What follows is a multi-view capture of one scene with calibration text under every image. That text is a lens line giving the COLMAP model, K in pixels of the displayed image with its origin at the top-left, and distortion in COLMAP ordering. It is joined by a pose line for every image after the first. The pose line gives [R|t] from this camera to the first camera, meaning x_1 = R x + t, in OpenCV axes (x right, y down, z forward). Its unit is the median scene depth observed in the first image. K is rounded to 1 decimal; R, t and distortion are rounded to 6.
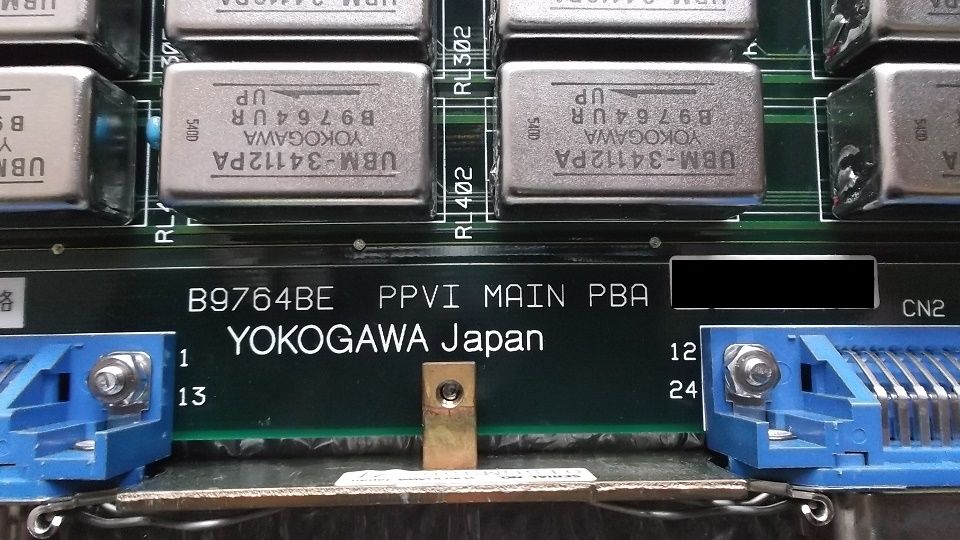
lens RADIAL K [[720.4, 0, 480.0], [0, 720.4, 270.0], [0, 0, 1]] dist [-0.000179, 0.000512]
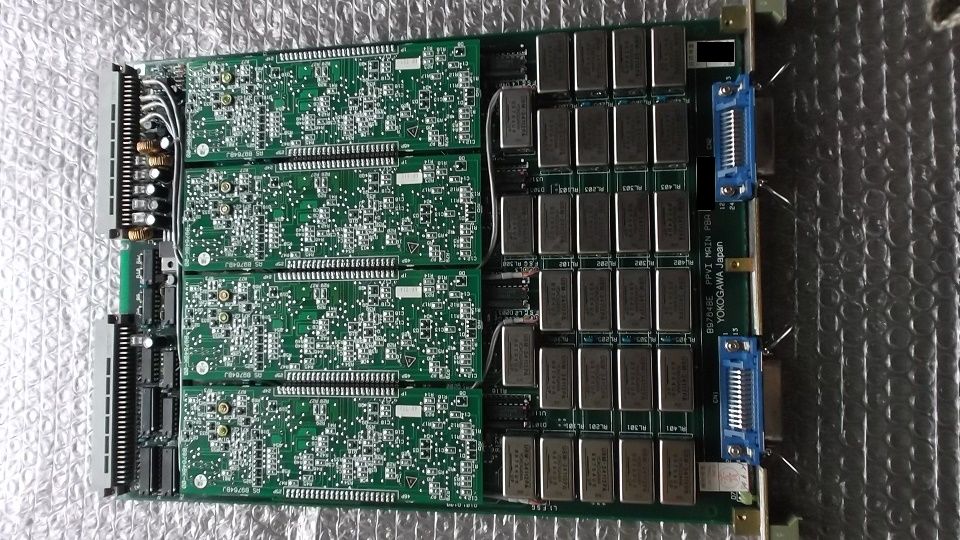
lens RADIAL K [[727.1, 0, 479.7], [0, 727.1, 272.5], [0, 0, 1]] dist [0.002293, -0.001197]
pose [[-0.001037, -0.999123, 0.041852, -0.240985], [0.992034, -0.006300, -0.125813, -0.701267], [0.125966, 0.041388, 0.991171, -3.078646]]
